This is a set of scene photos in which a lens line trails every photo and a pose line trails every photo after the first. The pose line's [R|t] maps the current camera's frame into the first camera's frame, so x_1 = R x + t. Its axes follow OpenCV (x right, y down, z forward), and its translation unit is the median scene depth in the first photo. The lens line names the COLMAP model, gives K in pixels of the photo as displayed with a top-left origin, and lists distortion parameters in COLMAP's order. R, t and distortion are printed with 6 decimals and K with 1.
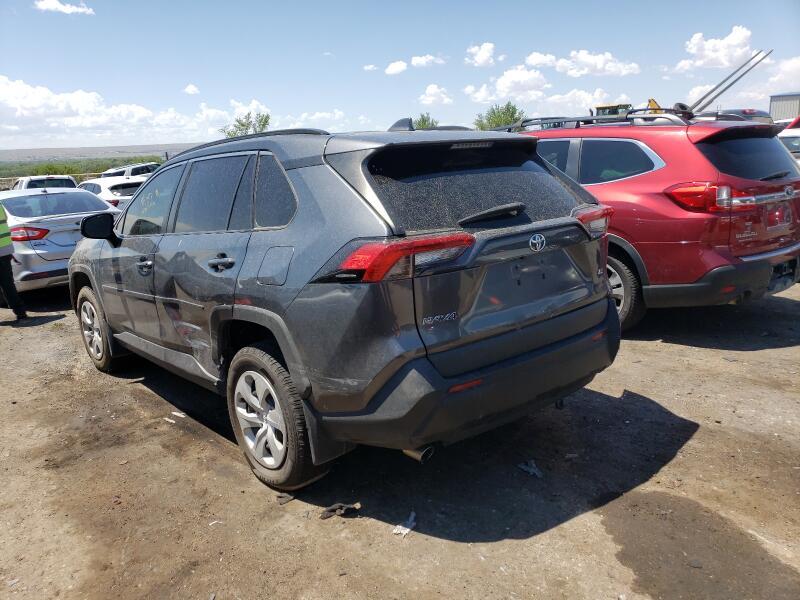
lens RADIAL K [[628.3, 0, 400.0], [0, 628.3, 300.0], [0, 0, 1]] dist [0.006737, 0.003253]
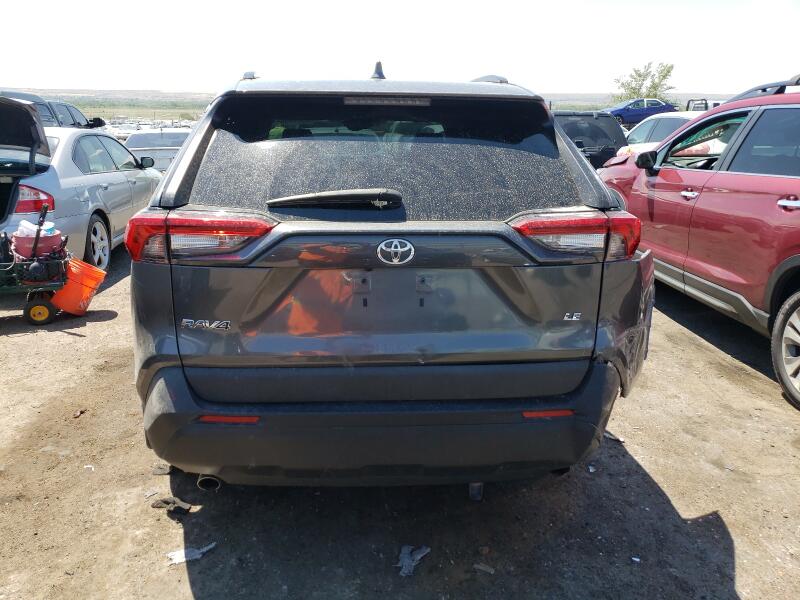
lens RADIAL K [[628.3, 0, 400.0], [0, 628.3, 300.0], [0, 0, 1]] dist [0.006737, 0.003253]
pose [[0.810828, 0.230663, -0.537915, 0.590710], [-0.190921, 0.973031, 0.129459, -0.128470], [0.553270, -0.002270, 0.832999, 0.445928]]
